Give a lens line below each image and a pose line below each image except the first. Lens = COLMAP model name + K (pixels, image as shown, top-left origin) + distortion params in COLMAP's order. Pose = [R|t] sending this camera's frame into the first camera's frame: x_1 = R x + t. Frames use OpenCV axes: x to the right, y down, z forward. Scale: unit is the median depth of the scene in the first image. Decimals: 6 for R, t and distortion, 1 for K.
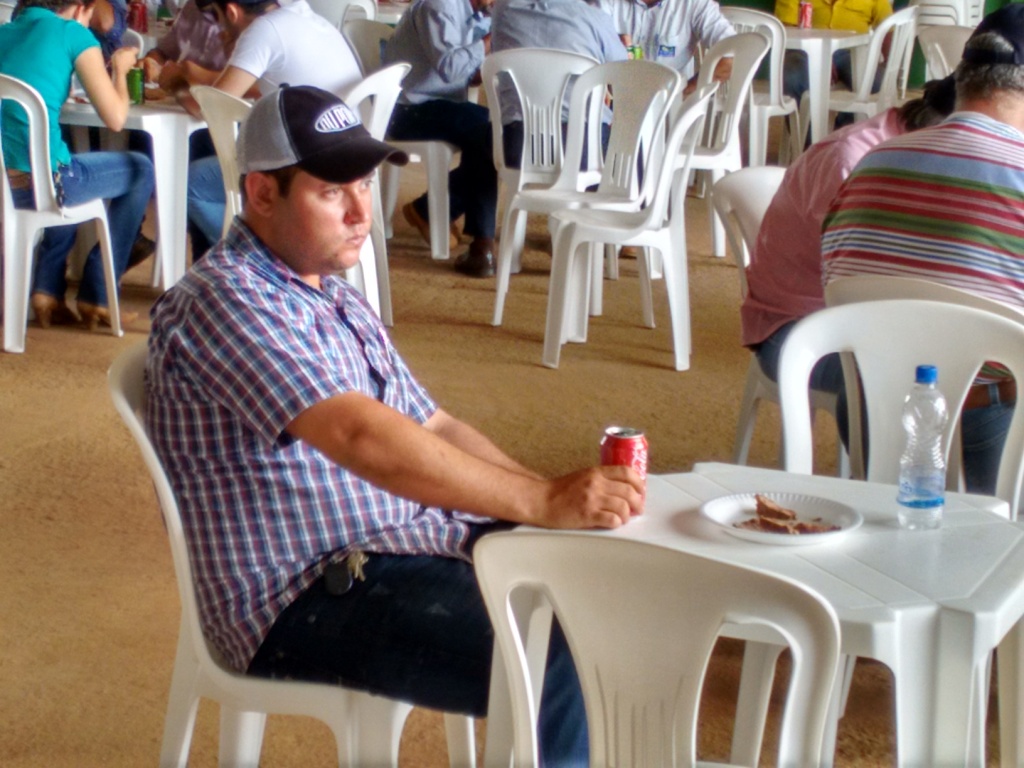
lens RADIAL K [[1263.5, 0, 512.0], [0, 1263.5, 384.0], [0, 0, 1]] dist [-0.002330, 0.014676]
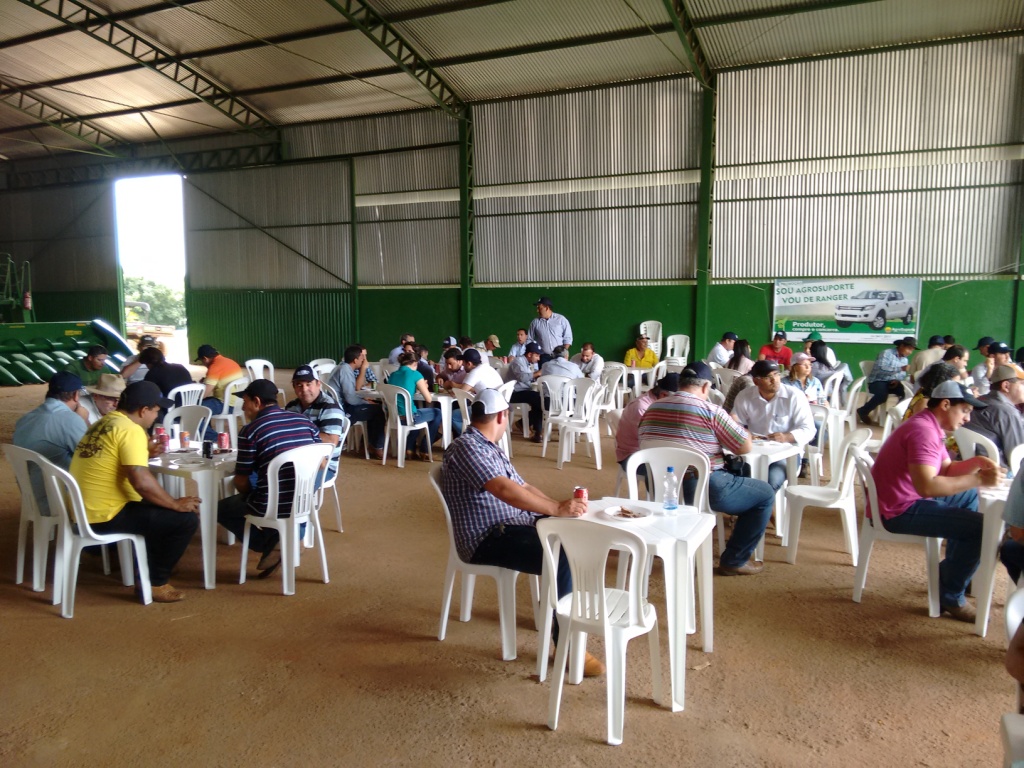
lens RADIAL K [[754.1, 0, 512.0], [0, 754.1, 384.0], [0, 0, 1]] dist [0.090355, -0.133789]
pose [[0.995040, -0.026065, -0.096004, 0.106213], [0.009643, 0.985792, -0.167693, 0.100768], [0.099011, 0.165935, 0.981154, -1.038472]]
